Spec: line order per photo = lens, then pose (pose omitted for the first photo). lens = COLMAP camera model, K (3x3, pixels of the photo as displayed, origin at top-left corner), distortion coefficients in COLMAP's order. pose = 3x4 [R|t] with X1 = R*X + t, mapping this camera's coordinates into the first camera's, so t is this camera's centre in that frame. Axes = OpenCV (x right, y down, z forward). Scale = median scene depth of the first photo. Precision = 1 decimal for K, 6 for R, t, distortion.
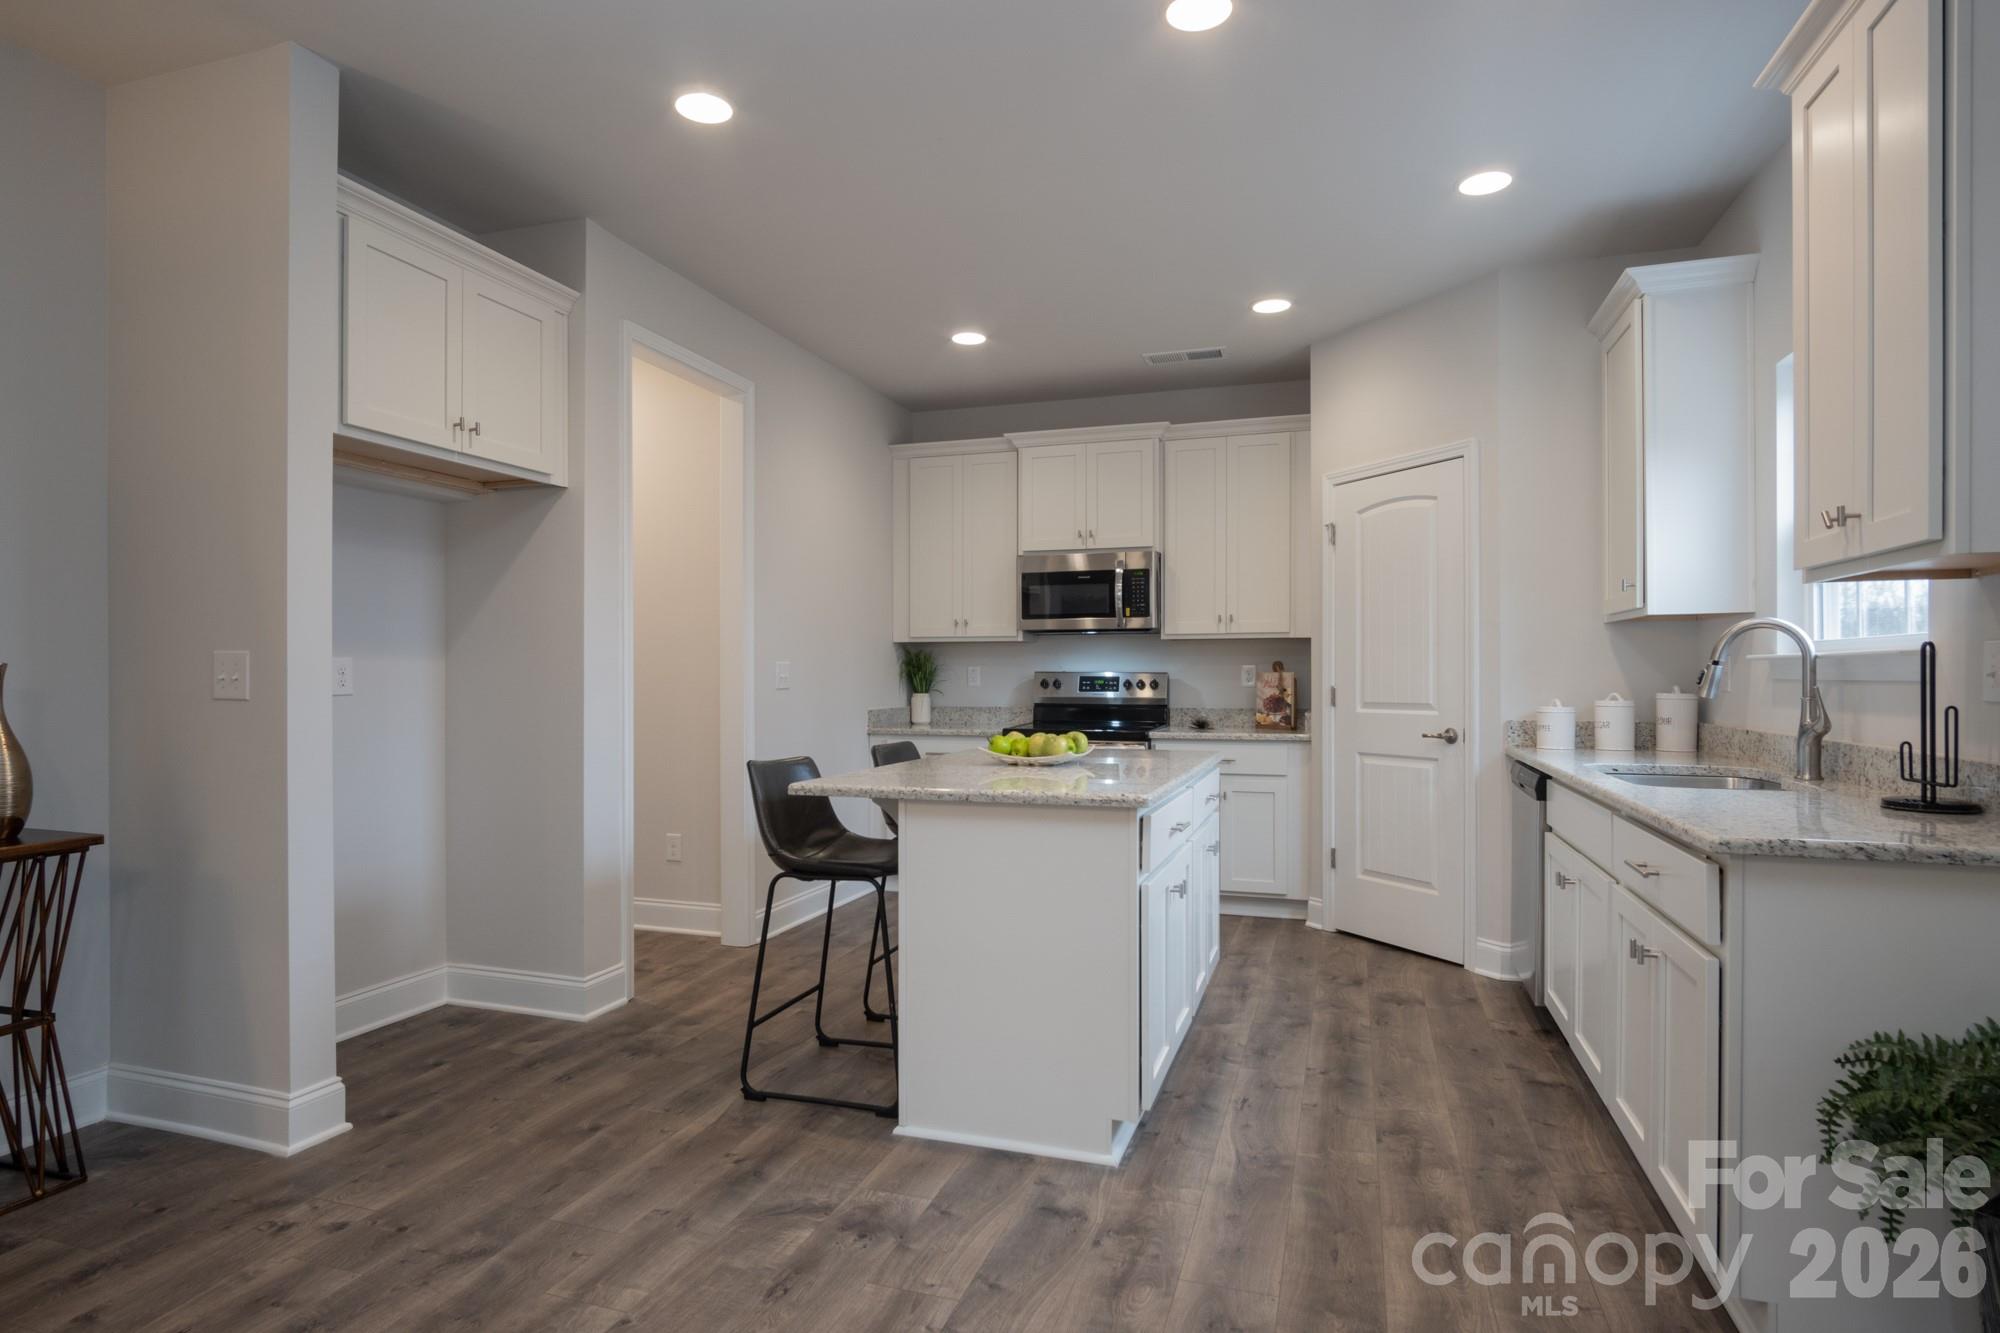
lens RADIAL K [[1066.9, 0, 1002.9], [0, 1066.9, 678.4], [0, 0, 1]] dist [-0.006019, -0.000284]
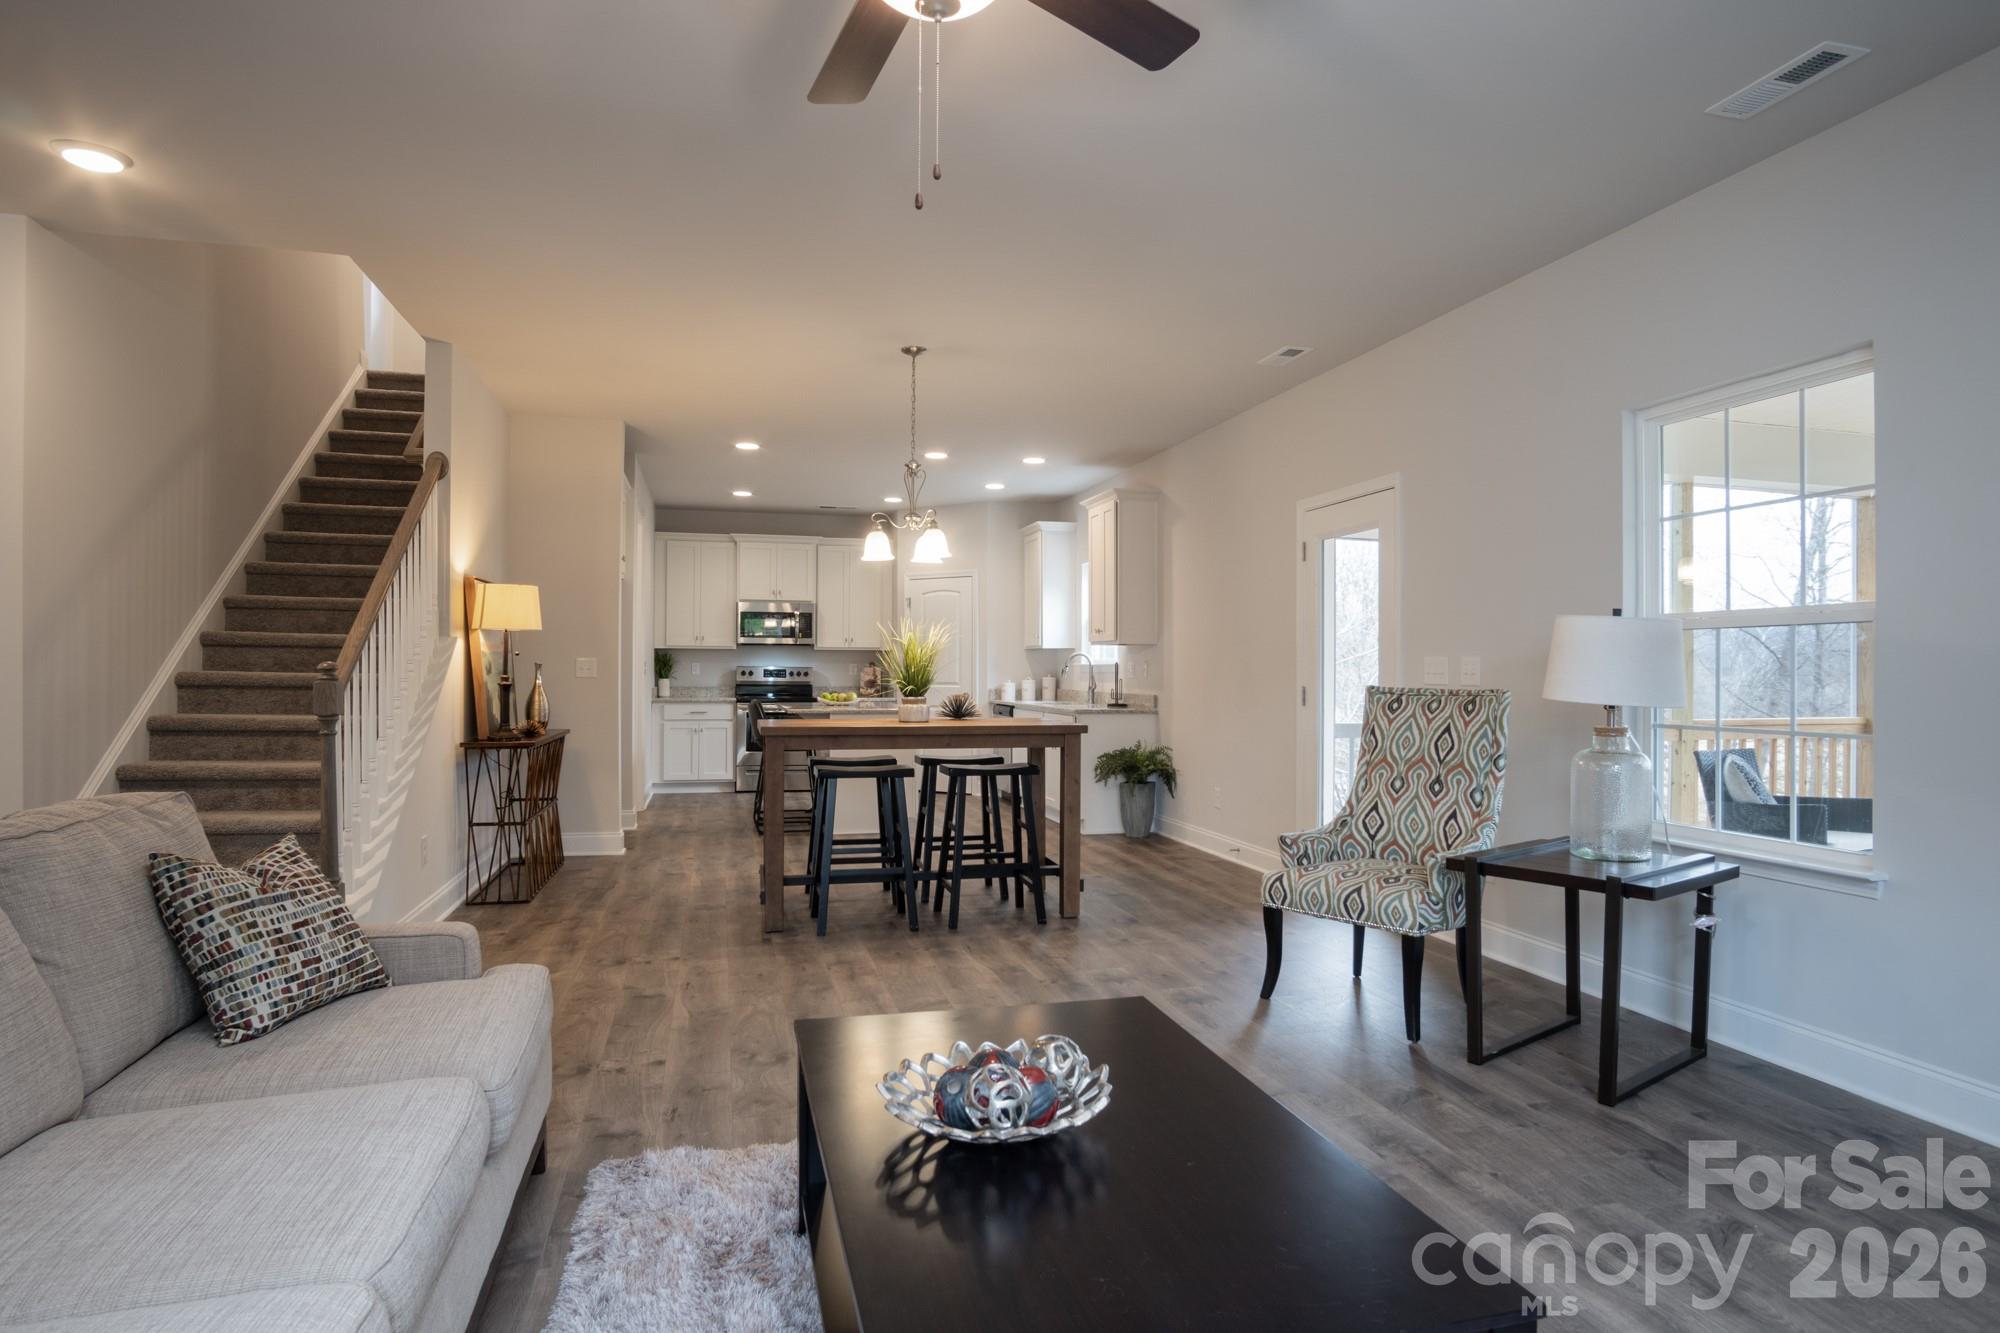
lens RADIAL K [[1060.0, 0, 993.6], [0, 1060.0, 668.9], [0, 0, 1]] dist [-0.000905, 0.000734]
pose [[0.845117, 0.005199, 0.534556, -0.673533], [-0.004596, 0.999986, -0.002459, 0.000461], [-0.534562, -0.000379, 0.845129, -0.867616]]
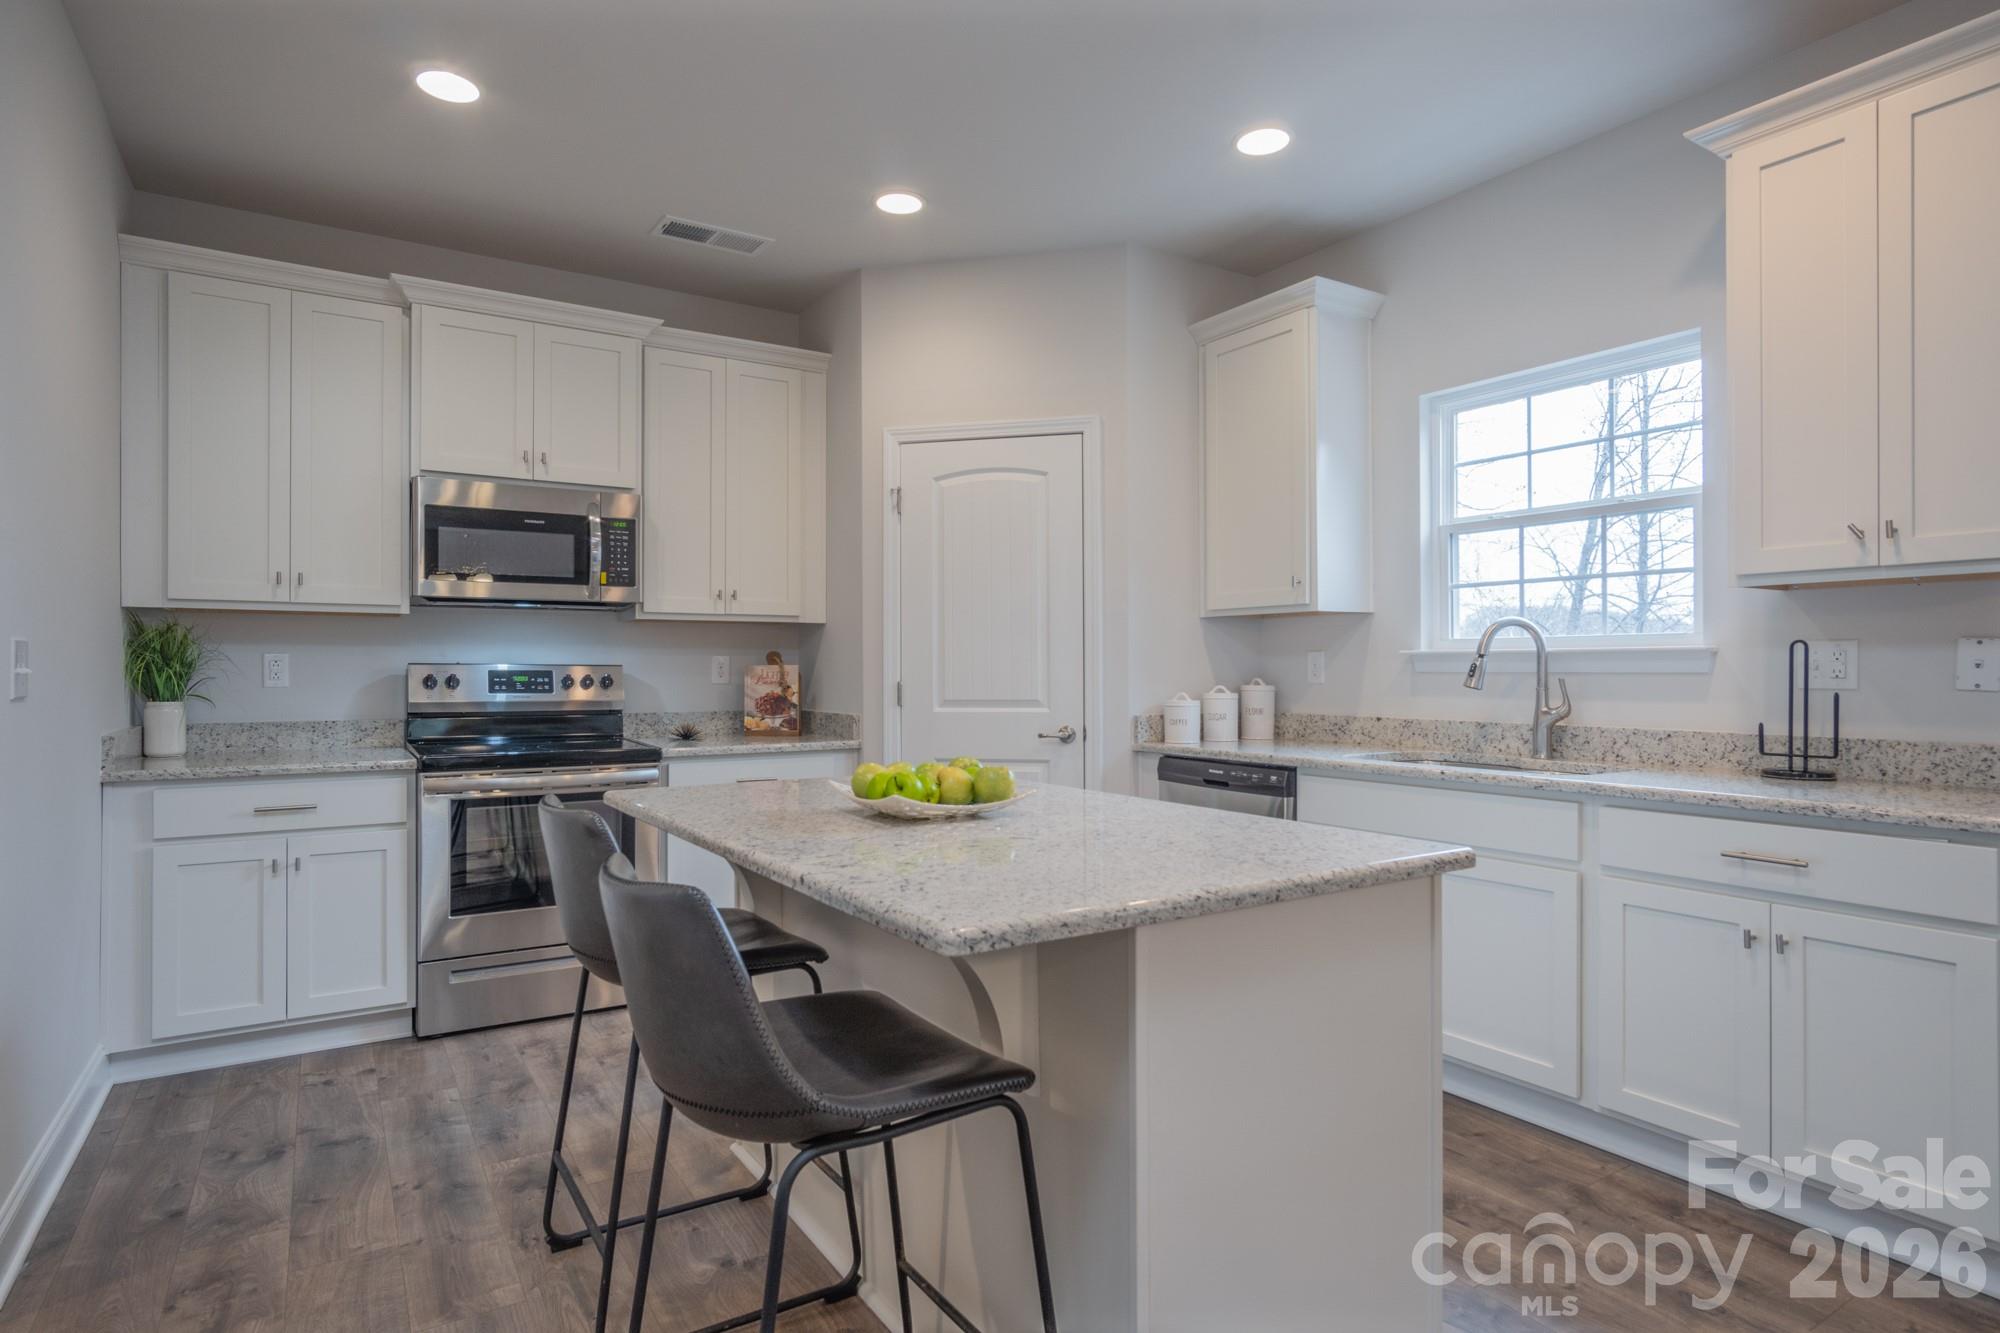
lens RADIAL K [[1060.0, 0, 993.6], [0, 1060.0, 668.9], [0, 0, 1]] dist [-0.000905, 0.000734]
pose [[0.640642, 0.000784, 0.767839, -0.284552], [0.002464, 0.999992, -0.003078, -0.000042], [-0.767836, 0.003864, 0.640635, 0.406114]]
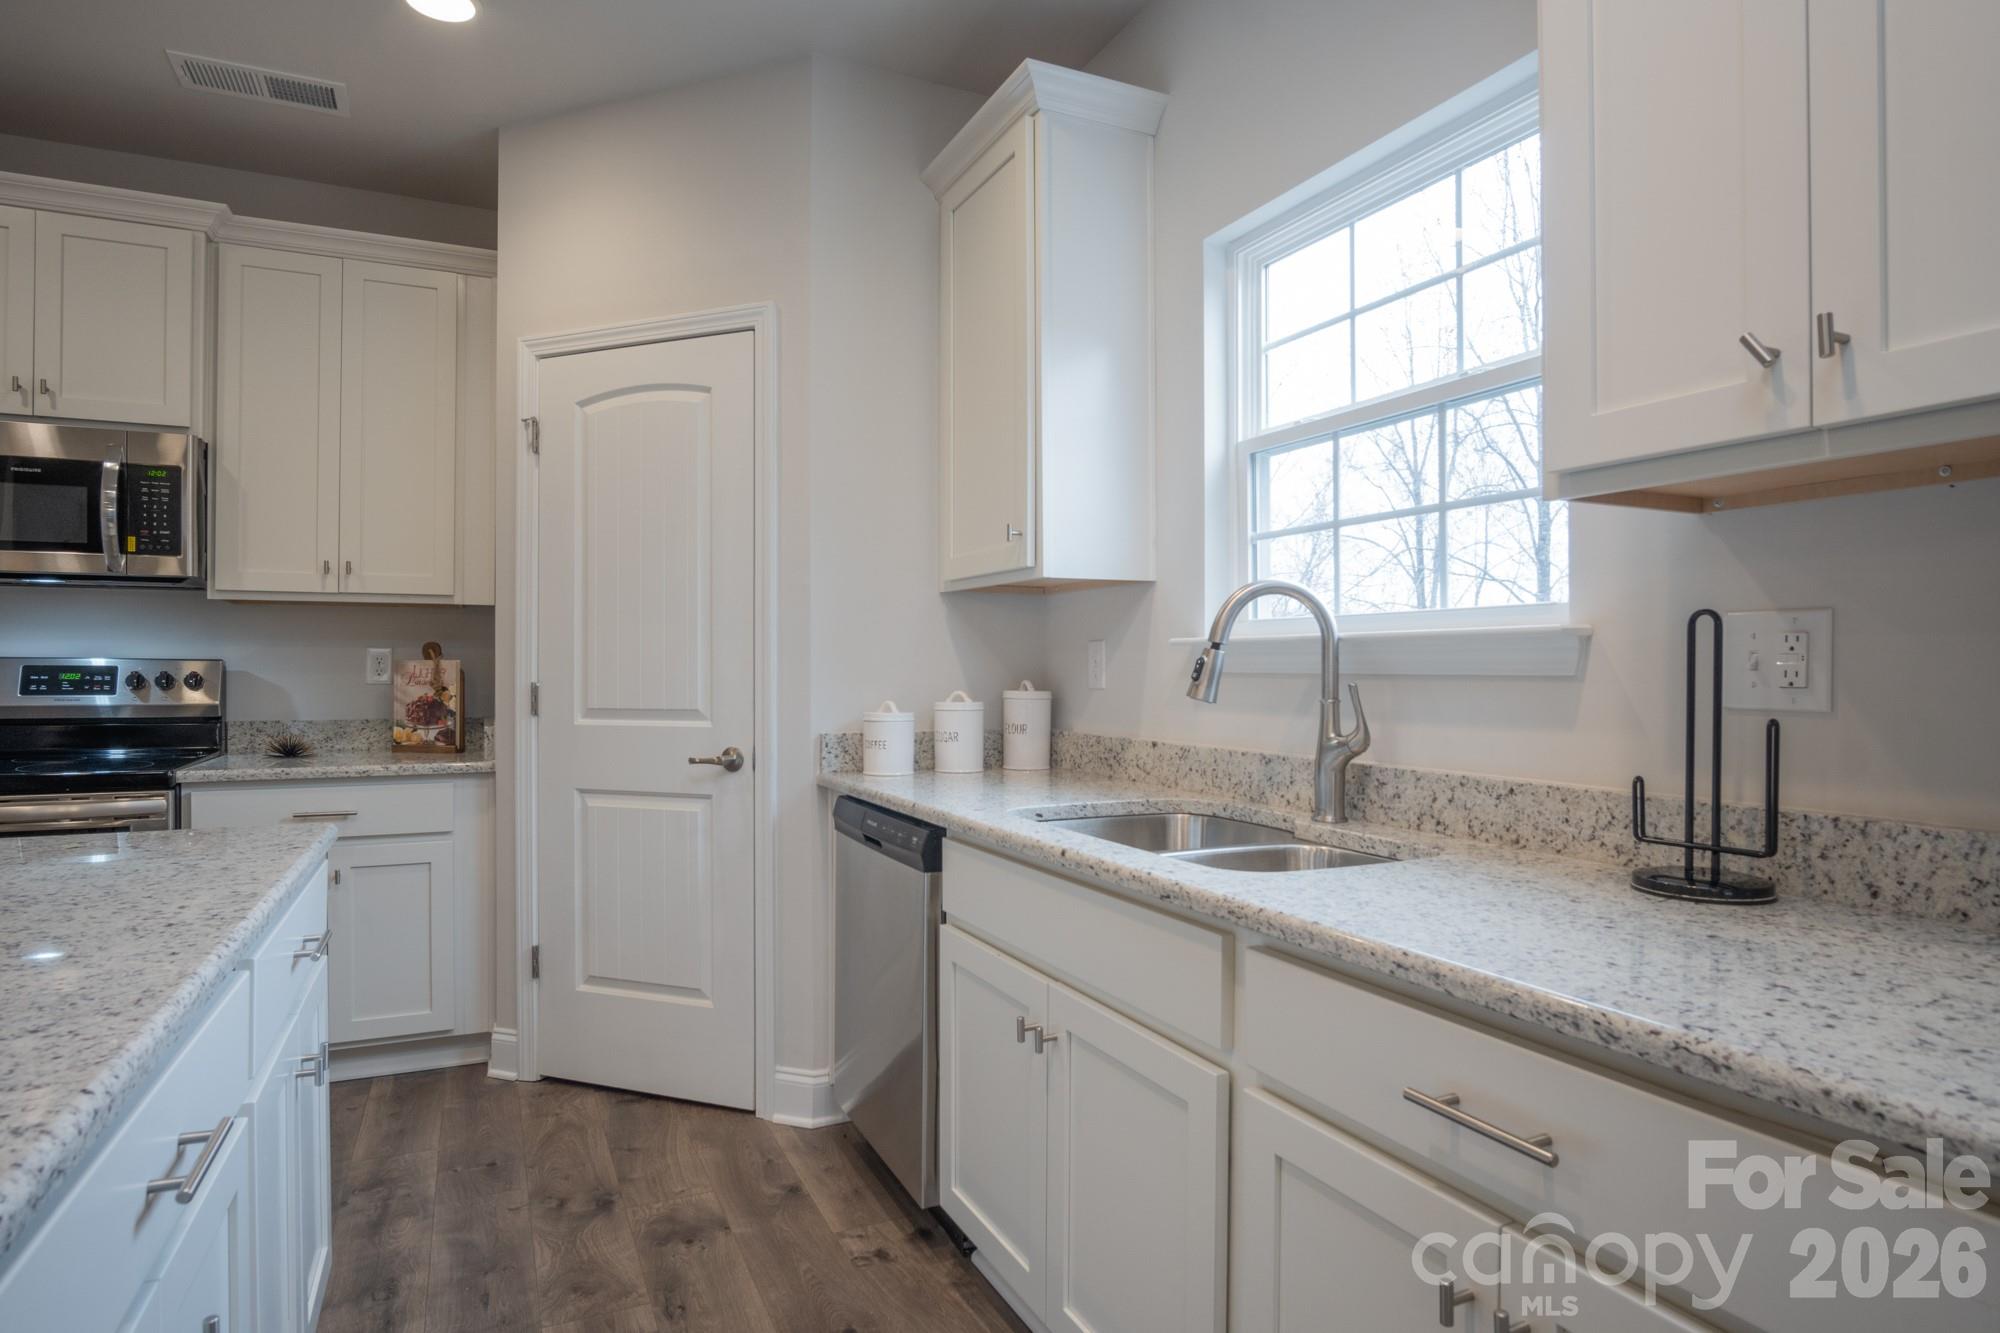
lens RADIAL K [[1089.9, 0, 983.7], [0, 1089.9, 670.8], [0, 0, 1]] dist [-0.026758, 0.002603]
pose [[0.731881, 0.000586, 0.681432, 0.072464], [-0.001104, 0.999999, 0.000326, -0.000159], [-0.681431, -0.000991, 0.731881, 0.364023]]
